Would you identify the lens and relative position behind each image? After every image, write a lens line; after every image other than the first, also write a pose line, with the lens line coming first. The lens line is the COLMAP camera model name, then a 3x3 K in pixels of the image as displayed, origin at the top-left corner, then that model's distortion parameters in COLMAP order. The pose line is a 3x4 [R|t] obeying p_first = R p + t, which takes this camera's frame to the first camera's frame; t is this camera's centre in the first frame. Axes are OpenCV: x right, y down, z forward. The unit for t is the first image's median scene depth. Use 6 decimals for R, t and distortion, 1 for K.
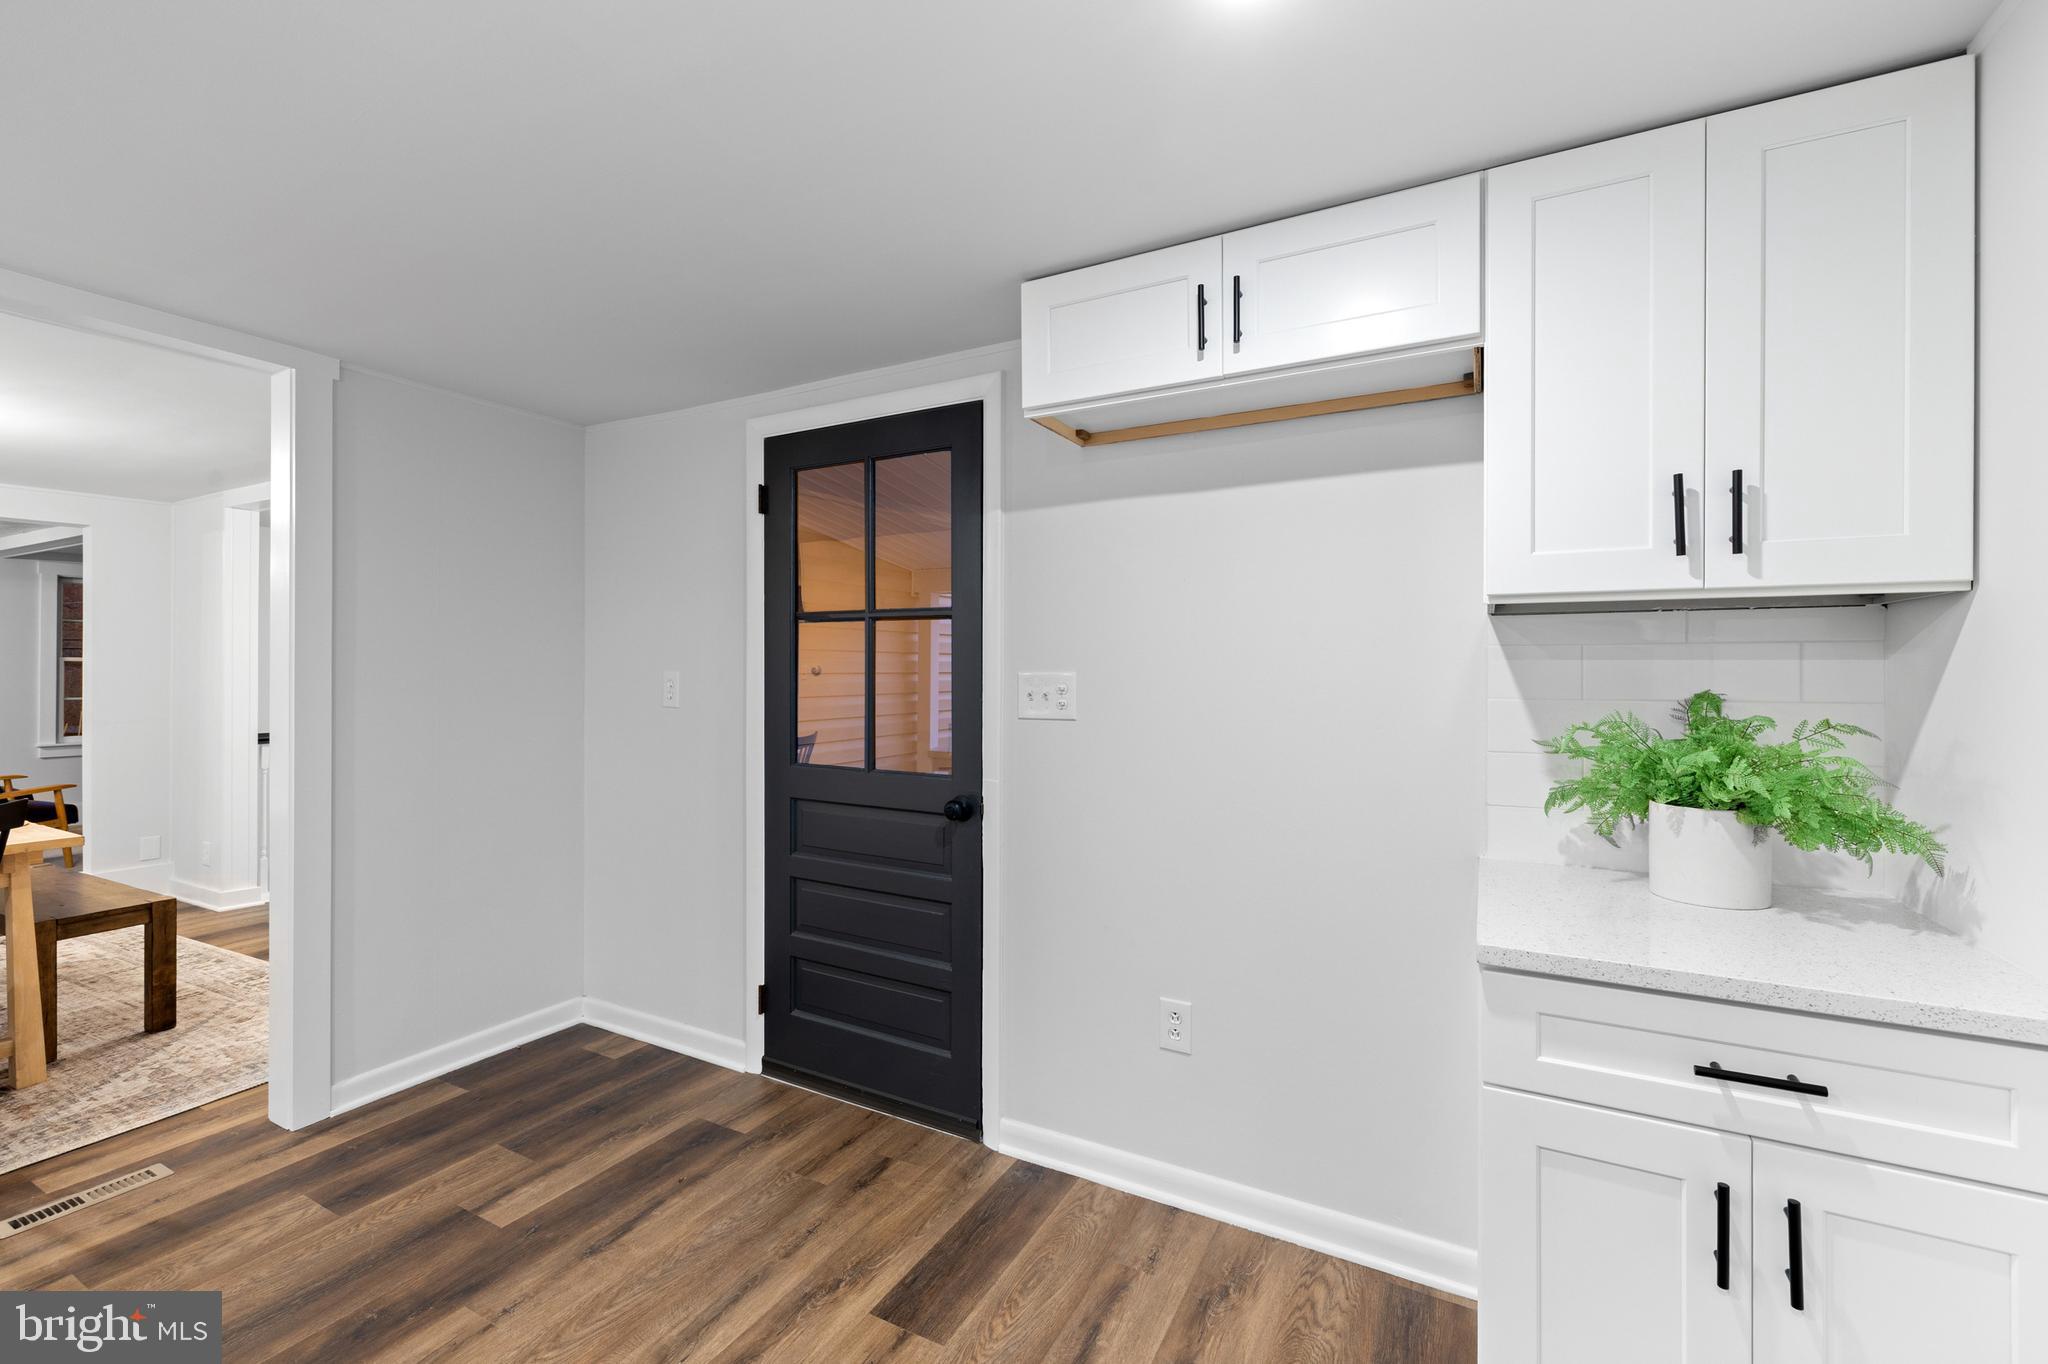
lens RADIAL K [[865.3, 0, 1029.2], [0, 865.3, 679.0], [0, 0, 1]] dist [0.000816, 0.000862]
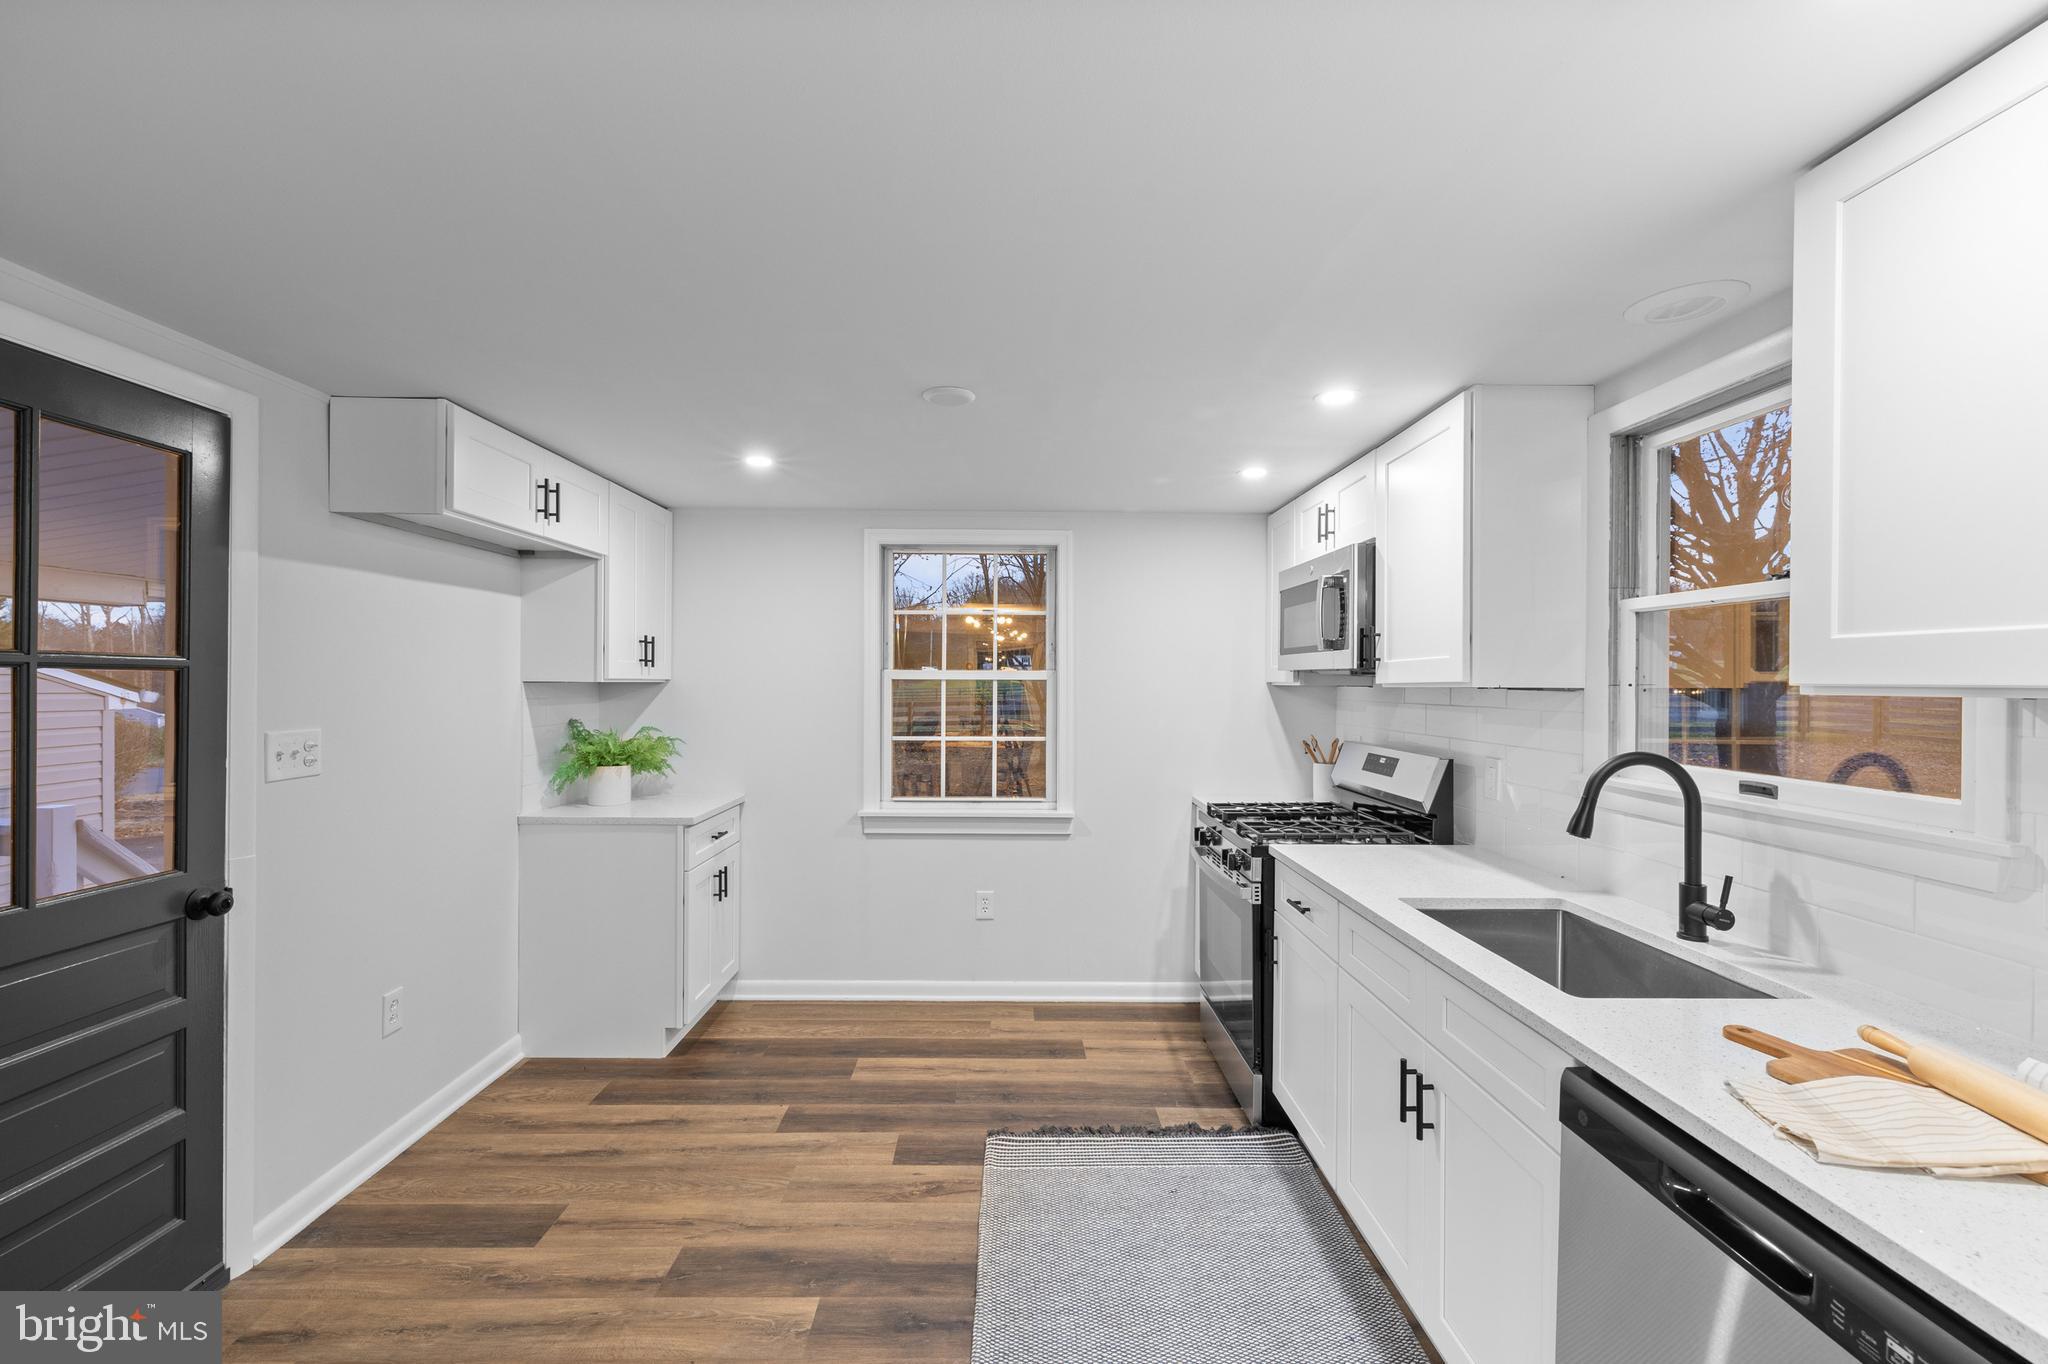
lens RADIAL K [[865.3, 0, 1018.1], [0, 865.3, 686.2], [0, 0, 1]] dist [0.000816, 0.000862]
pose [[-0.484994, -0.016065, 0.874370, -1.324579], [-0.009030, 0.999870, 0.013362, -0.083419], [-0.874471, -0.001415, -0.485076, 0.822005]]
